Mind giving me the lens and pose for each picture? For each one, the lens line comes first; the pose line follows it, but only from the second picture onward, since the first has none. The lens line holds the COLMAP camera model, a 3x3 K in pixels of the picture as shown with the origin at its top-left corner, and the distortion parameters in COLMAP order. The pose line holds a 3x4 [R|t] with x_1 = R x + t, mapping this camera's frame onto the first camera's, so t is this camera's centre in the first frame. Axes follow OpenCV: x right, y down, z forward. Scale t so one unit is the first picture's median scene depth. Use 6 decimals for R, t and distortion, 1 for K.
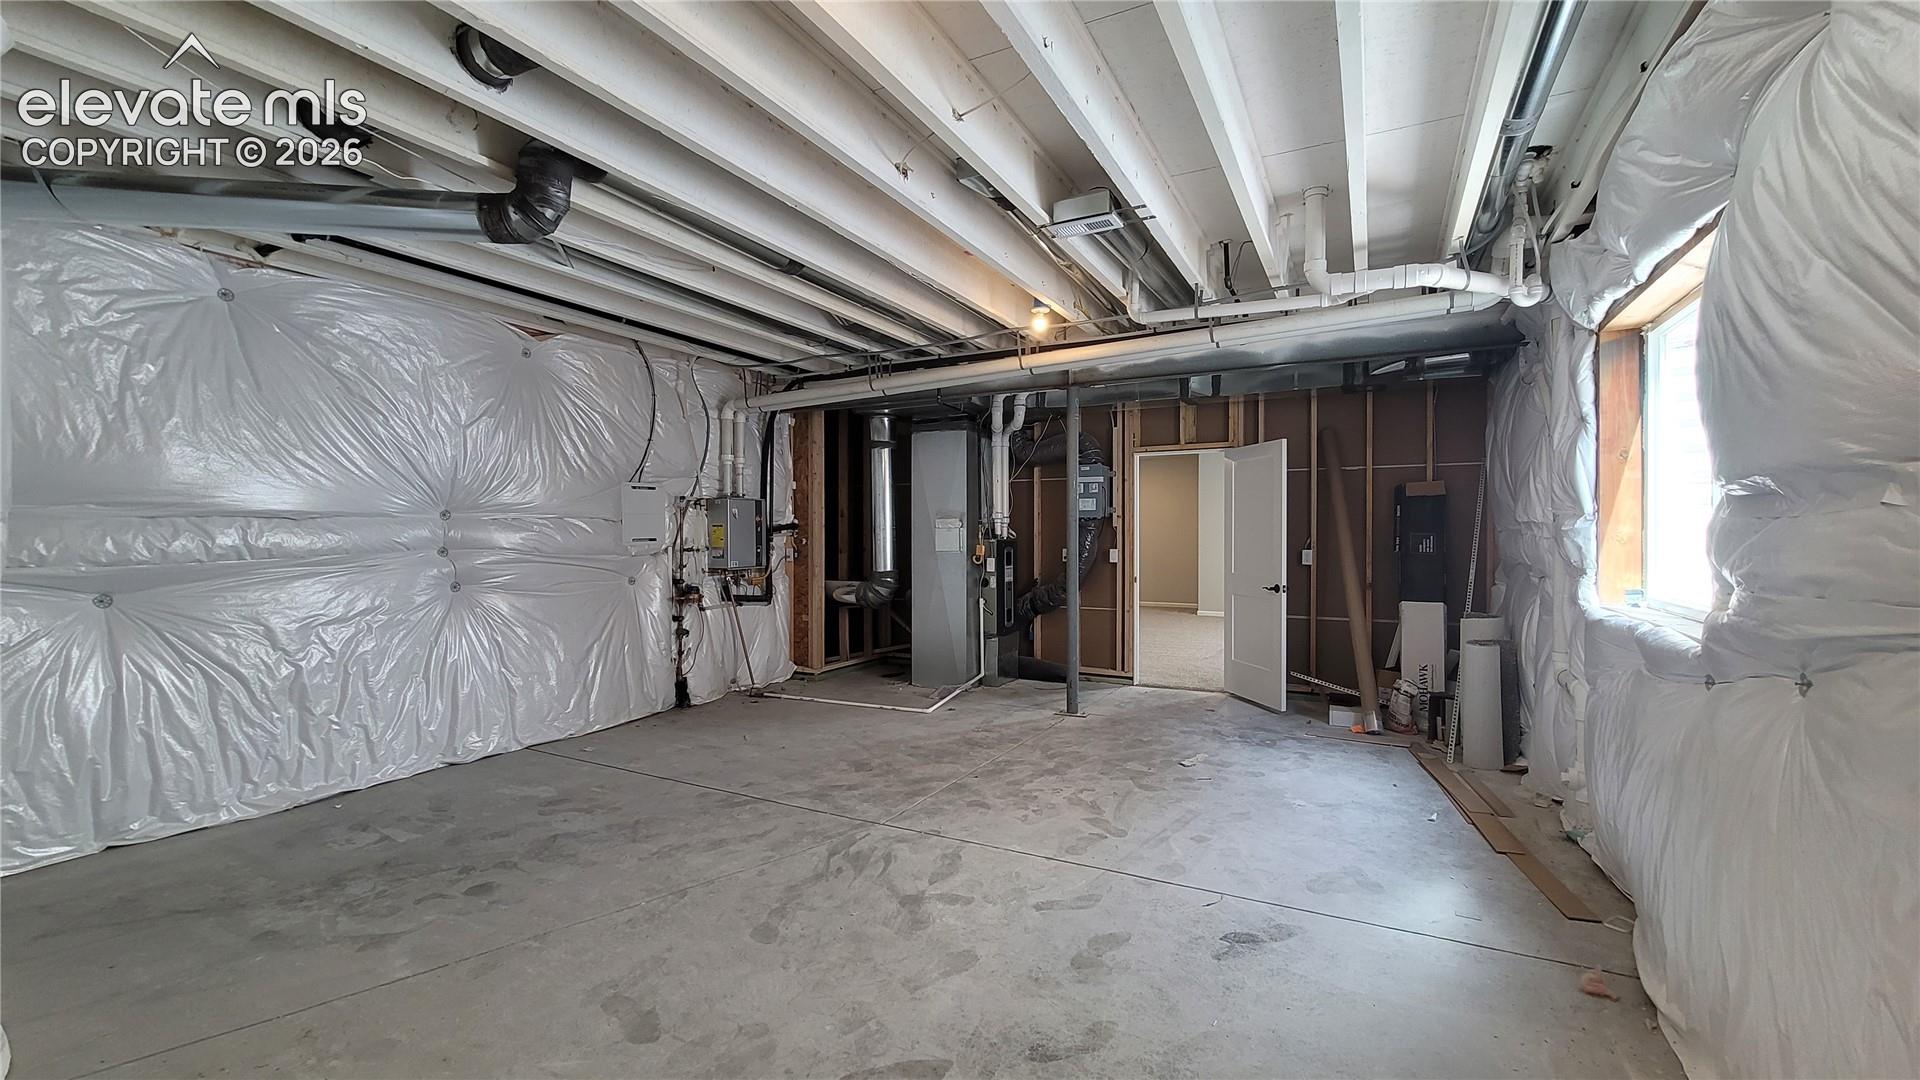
lens RADIAL K [[773.9, 0, 978.1], [0, 773.9, 537.9], [0, 0, 1]] dist [0.000513, -0.000251]
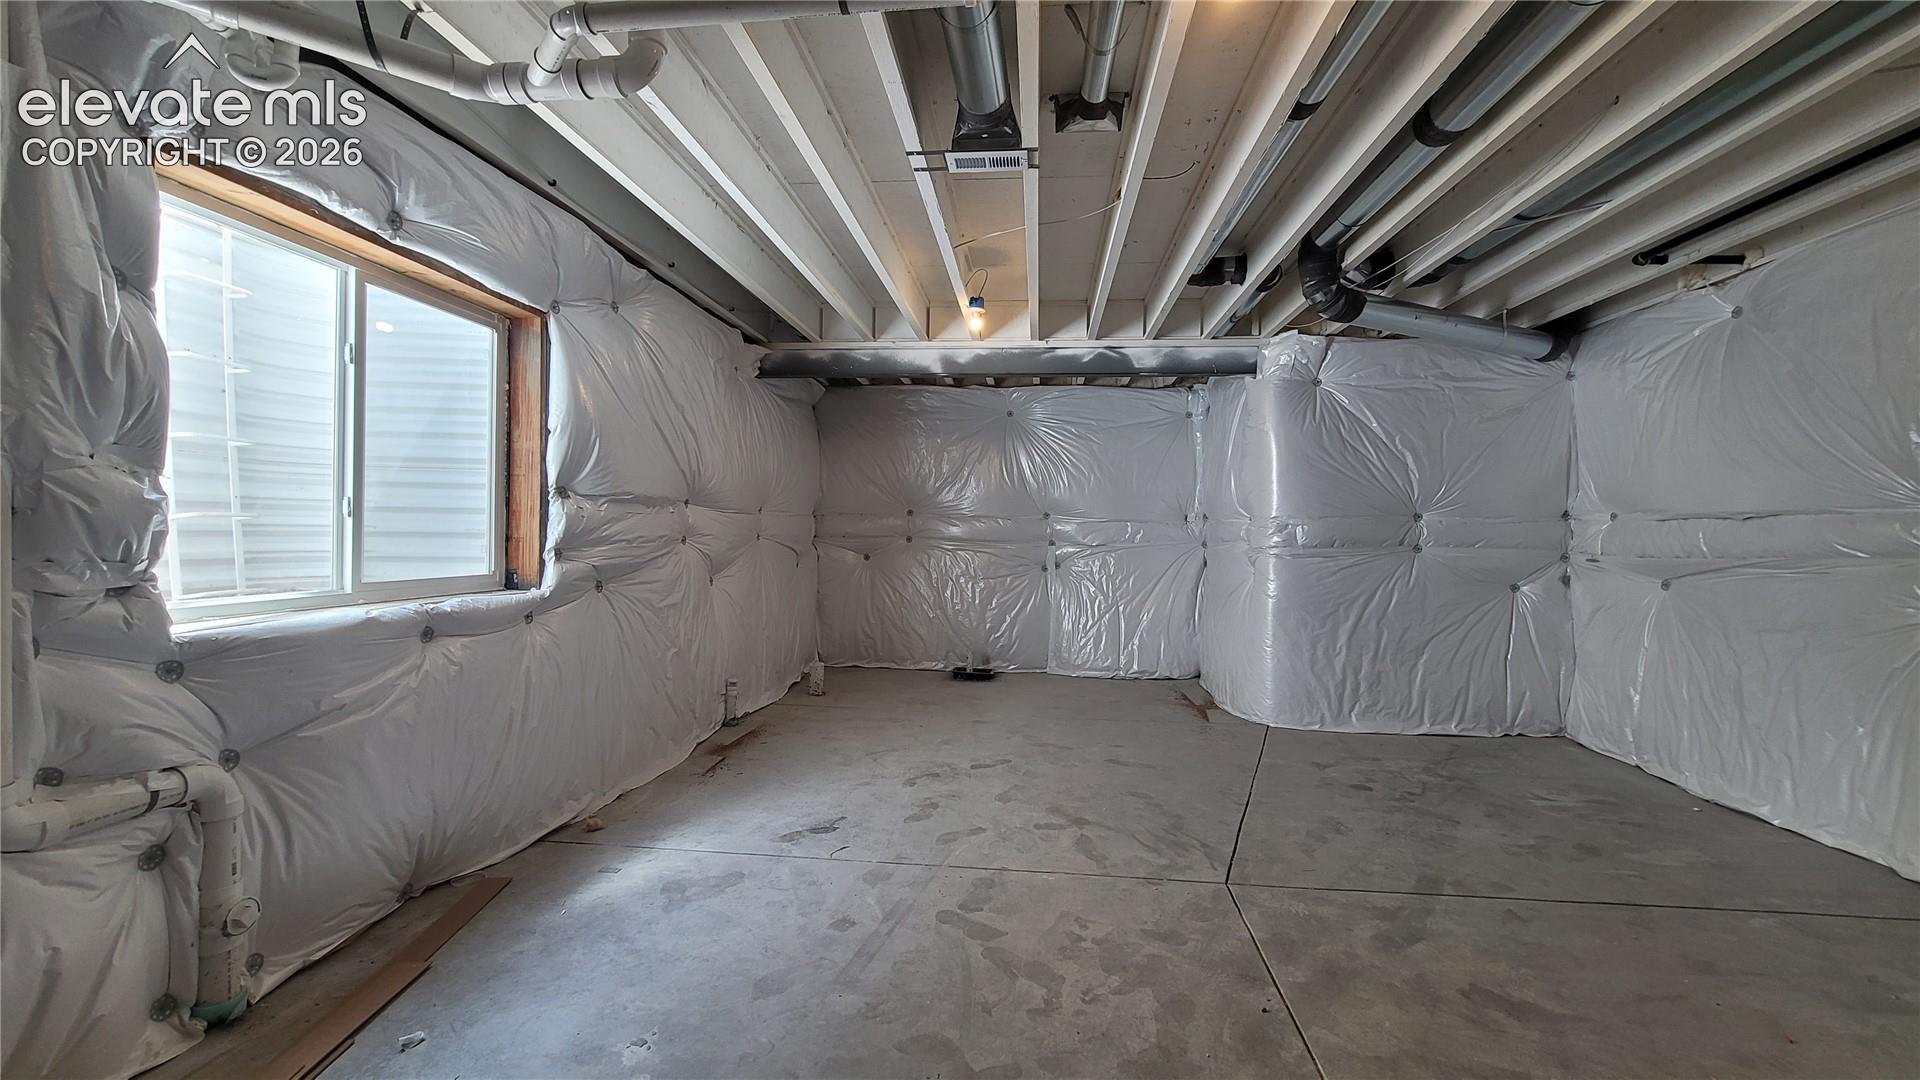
lens RADIAL K [[773.9, 0, 970.2], [0, 773.9, 532.6], [0, 0, 1]] dist [0.000513, -0.000251]
pose [[-0.926717, -0.010537, -0.375612, 0.460353], [-0.014711, 0.999858, 0.008246, -0.002277], [0.375472, 0.013168, -0.926740, 1.746482]]
